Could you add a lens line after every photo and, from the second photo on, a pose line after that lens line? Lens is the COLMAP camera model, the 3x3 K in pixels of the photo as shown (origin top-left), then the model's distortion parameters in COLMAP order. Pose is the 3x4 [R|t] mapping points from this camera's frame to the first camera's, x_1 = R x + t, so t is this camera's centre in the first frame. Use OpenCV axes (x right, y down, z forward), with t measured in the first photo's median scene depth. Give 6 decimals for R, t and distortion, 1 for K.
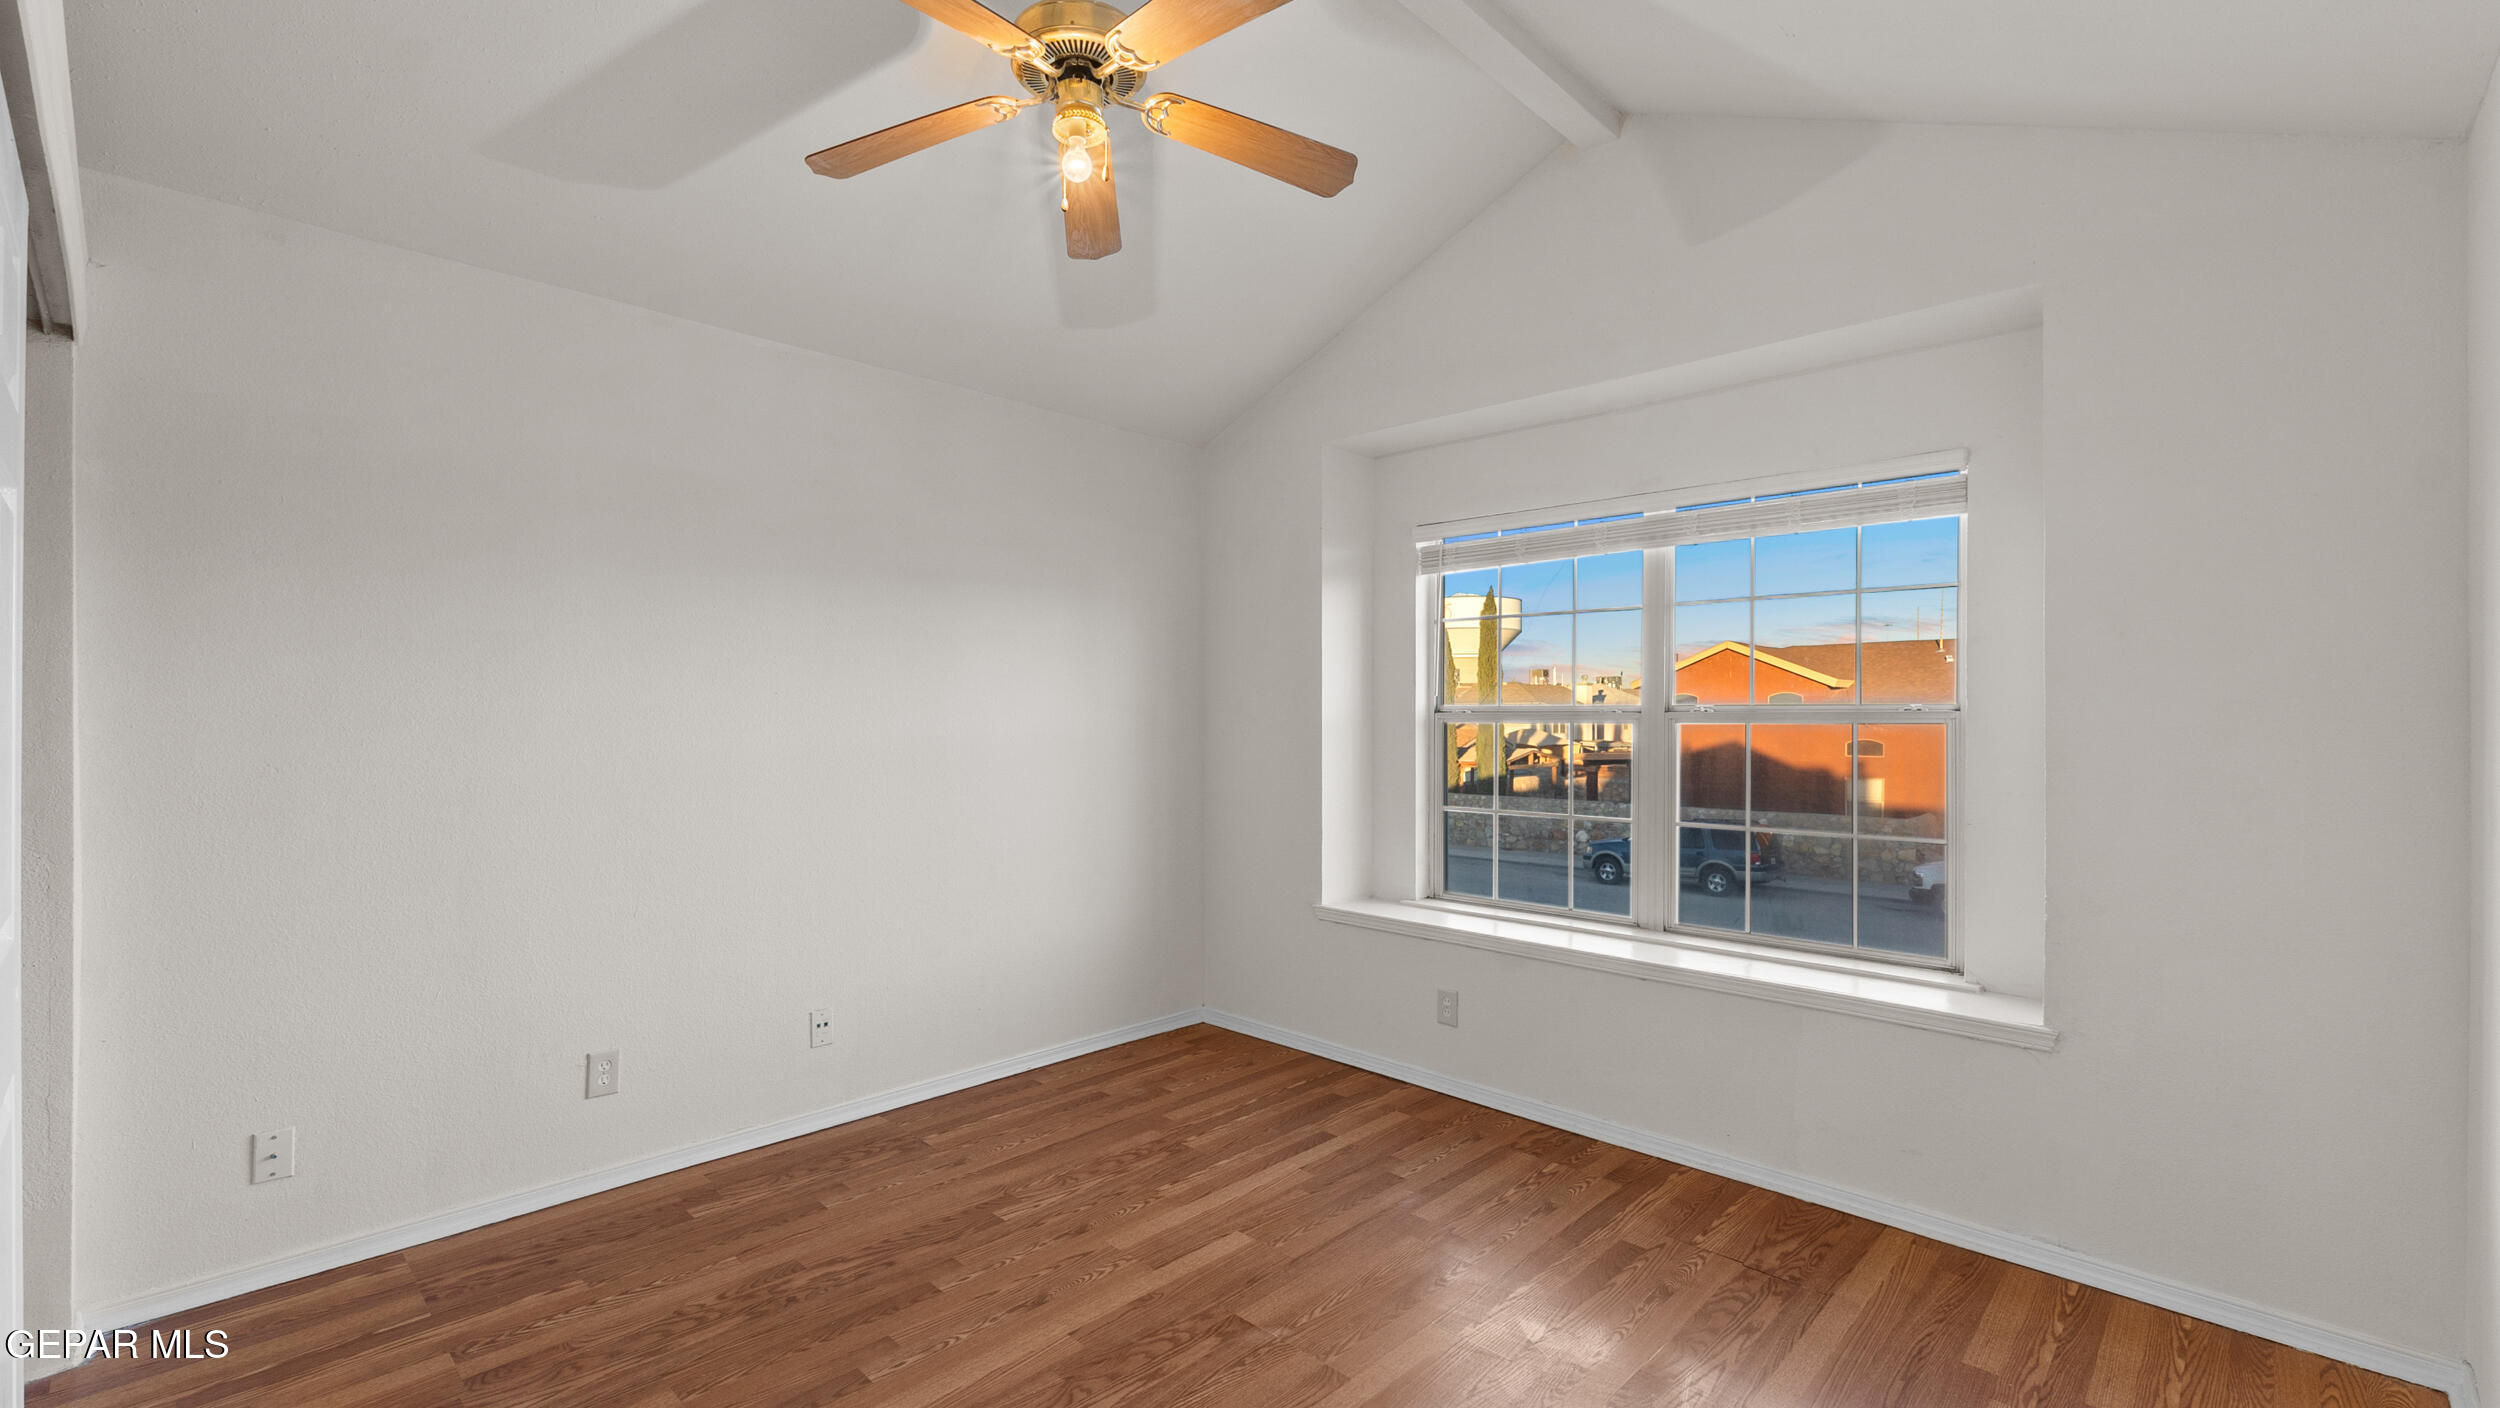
lens RADIAL K [[1055.6, 0, 1227.7], [0, 1055.6, 719.1], [0, 0, 1]] dist [0.002016, 0.000261]
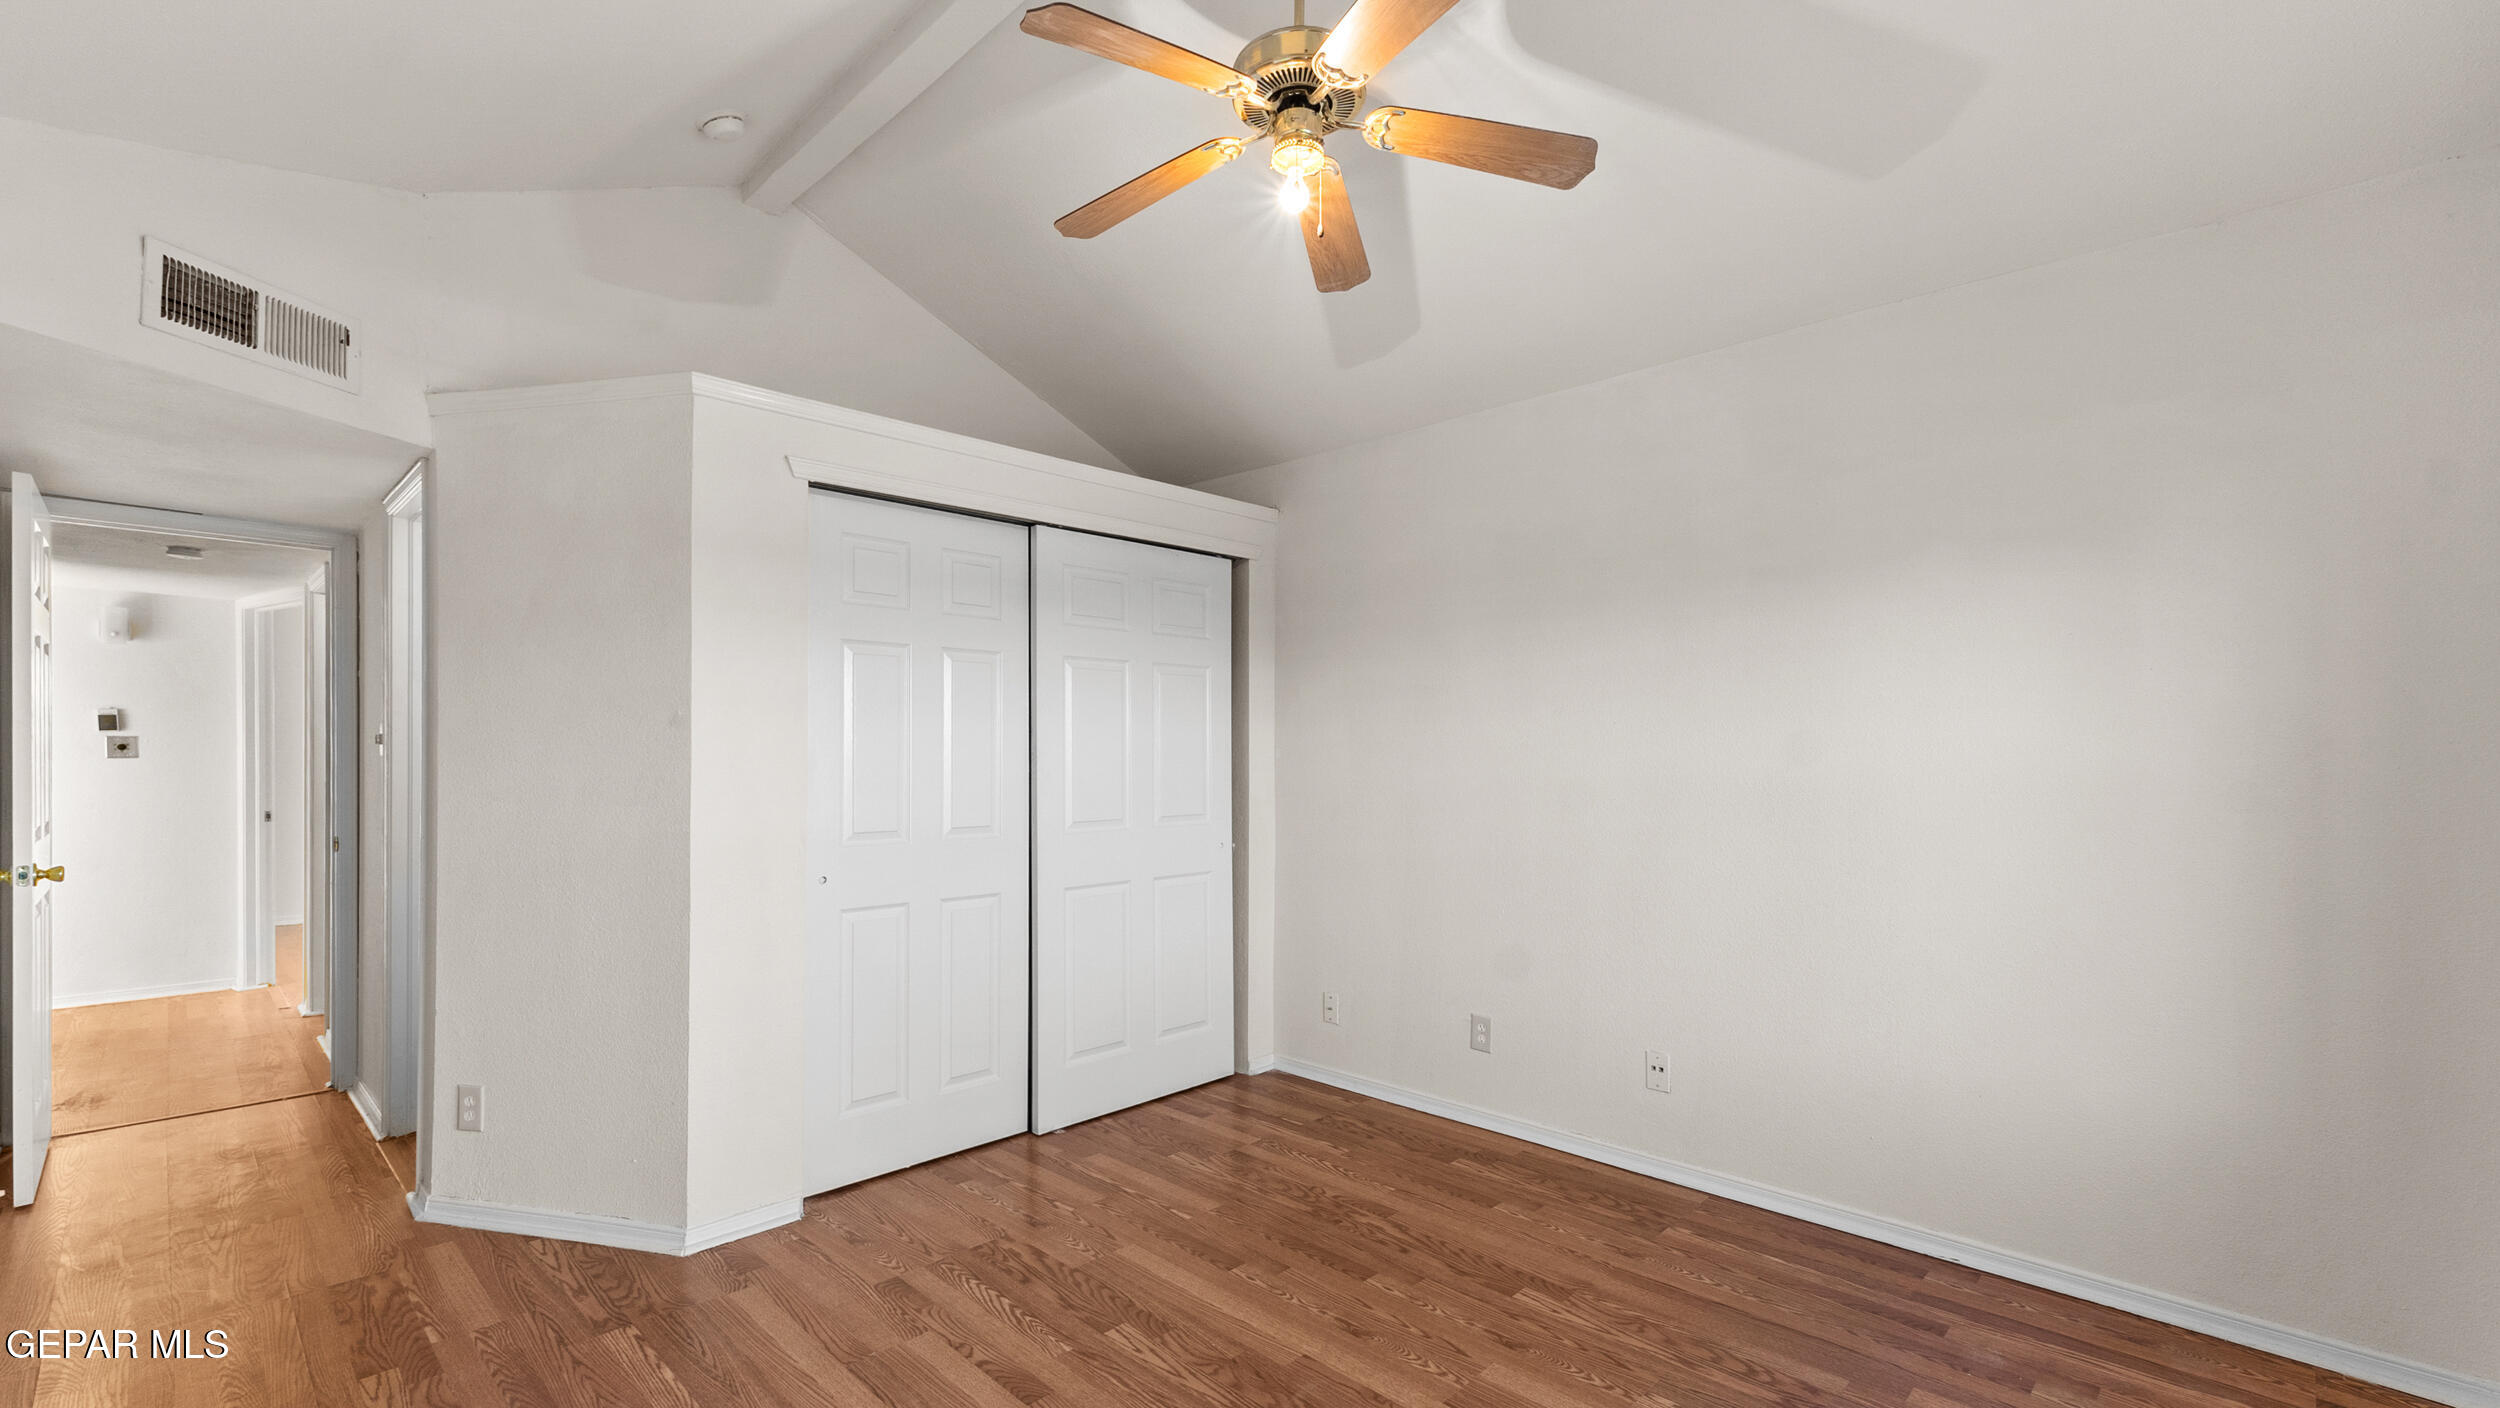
lens RADIAL K [[1055.6, 0, 1227.7], [0, 1055.6, 719.1], [0, 0, 1]] dist [0.002016, 0.000261]
pose [[-0.003617, -0.033440, -0.999434, 0.701552], [-0.000173, 0.999441, -0.033440, 0.009659], [0.999993, 0.000052, -0.003621, 0.747178]]
